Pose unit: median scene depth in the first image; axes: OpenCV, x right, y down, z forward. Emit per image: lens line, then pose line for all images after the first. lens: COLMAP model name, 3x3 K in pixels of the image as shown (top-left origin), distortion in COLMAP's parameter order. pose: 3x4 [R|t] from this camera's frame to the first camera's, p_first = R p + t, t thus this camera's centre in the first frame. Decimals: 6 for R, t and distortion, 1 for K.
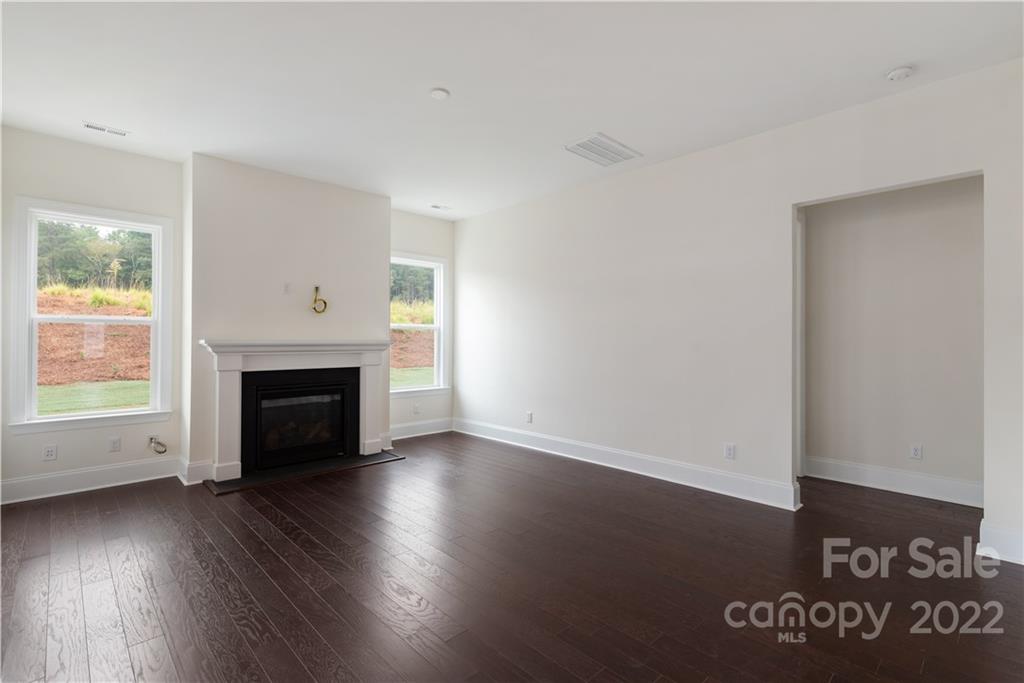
lens RADIAL K [[467.4, 0, 512.0], [0, 467.4, 341.5], [0, 0, 1]] dist [0.001018, 0.000061]
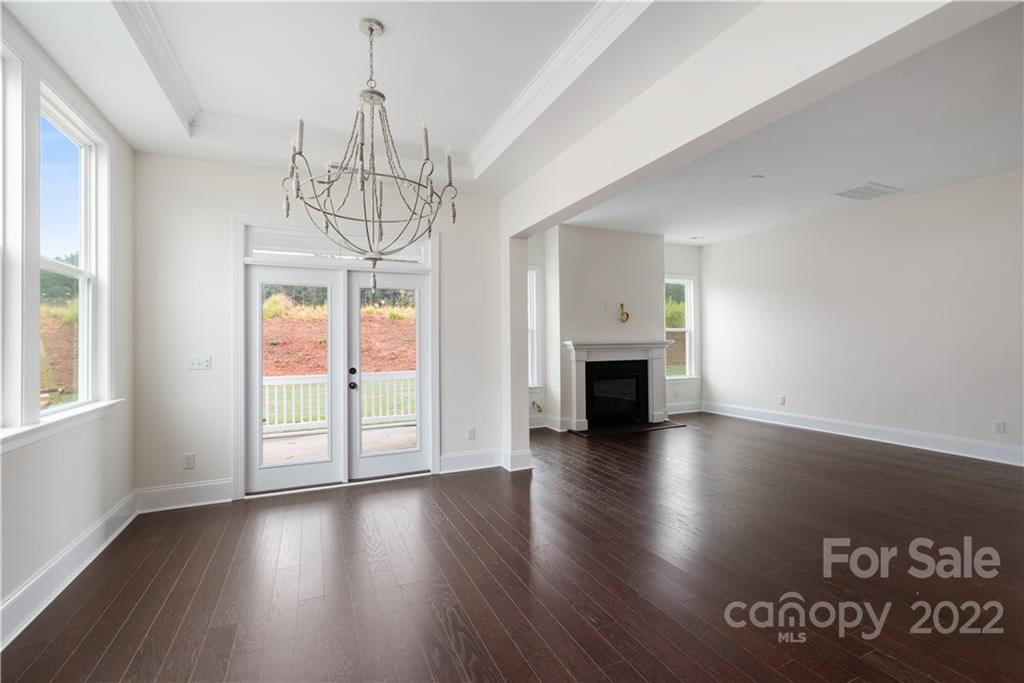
lens RADIAL K [[445.4, 0, 514.1], [0, 445.4, 342.2], [0, 0, 1]] dist [-0.002077, -0.000324]
pose [[0.943448, -0.012577, -0.331281, -0.247278], [0.011767, 0.999921, -0.004450, 0.003446], [0.331311, 0.000300, 0.943522, -0.370250]]
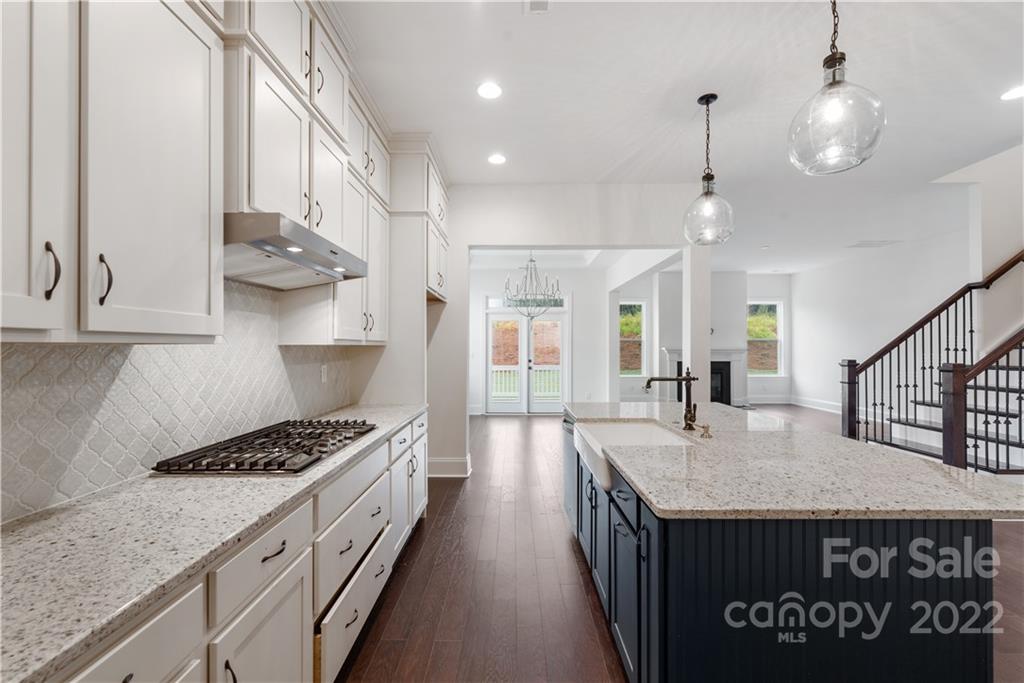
lens RADIAL K [[440.9, 0, 512.0], [0, 440.9, 341.5], [0, 0, 1]] dist [0.000314, -0.000030]
pose [[0.722169, -0.013270, -0.691589, 0.279066], [0.001058, 0.999836, -0.018080, 0.003843], [0.691716, 0.012325, 0.722065, -0.922214]]
